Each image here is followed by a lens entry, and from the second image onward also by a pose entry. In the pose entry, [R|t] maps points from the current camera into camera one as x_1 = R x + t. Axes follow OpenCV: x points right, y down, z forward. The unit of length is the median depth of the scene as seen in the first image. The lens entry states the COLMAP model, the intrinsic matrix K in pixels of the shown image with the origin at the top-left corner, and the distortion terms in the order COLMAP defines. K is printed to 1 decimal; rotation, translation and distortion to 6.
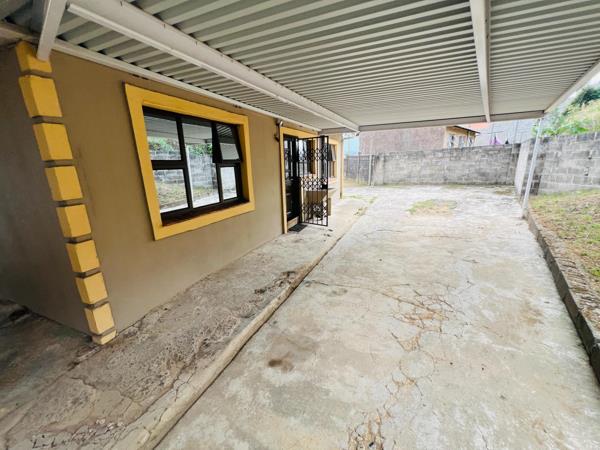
lens RADIAL K [[241.8, 0, 299.7], [0, 241.8, 224.2], [0, 0, 1]] dist [0.007417, 0.000586]
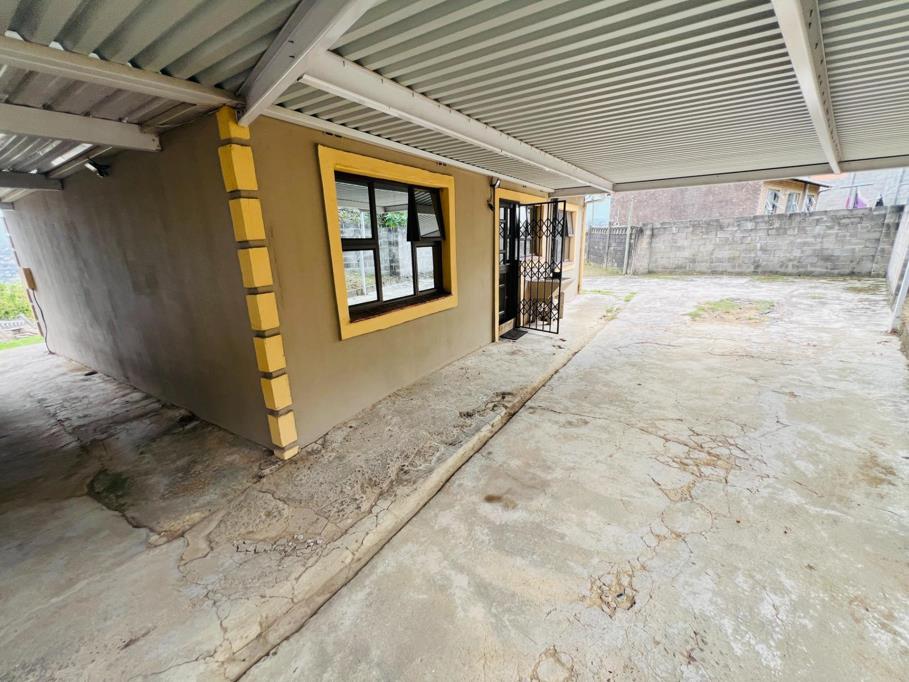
lens RADIAL K [[366.4, 0, 456.0], [0, 366.4, 338.8], [0, 0, 1]] dist [0.007417, 0.000586]
pose [[0.989267, 0.039562, -0.140665, -0.061851], [-0.036701, 0.999064, 0.022882, 0.024679], [0.141438, -0.017474, 0.989793, -0.160322]]
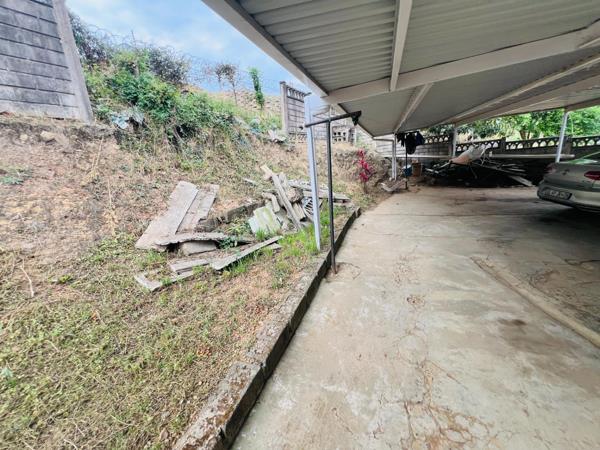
lens RADIAL K [[241.8, 0, 300.9], [0, 241.8, 225.7], [0, 0, 1]] dist [0.007417, 0.000586]
pose [[-0.940028, 0.193478, -0.280915, 0.906360], [0.036522, 0.875920, 0.481071, -0.336595], [0.339136, 0.441961, -0.830456, 1.179551]]
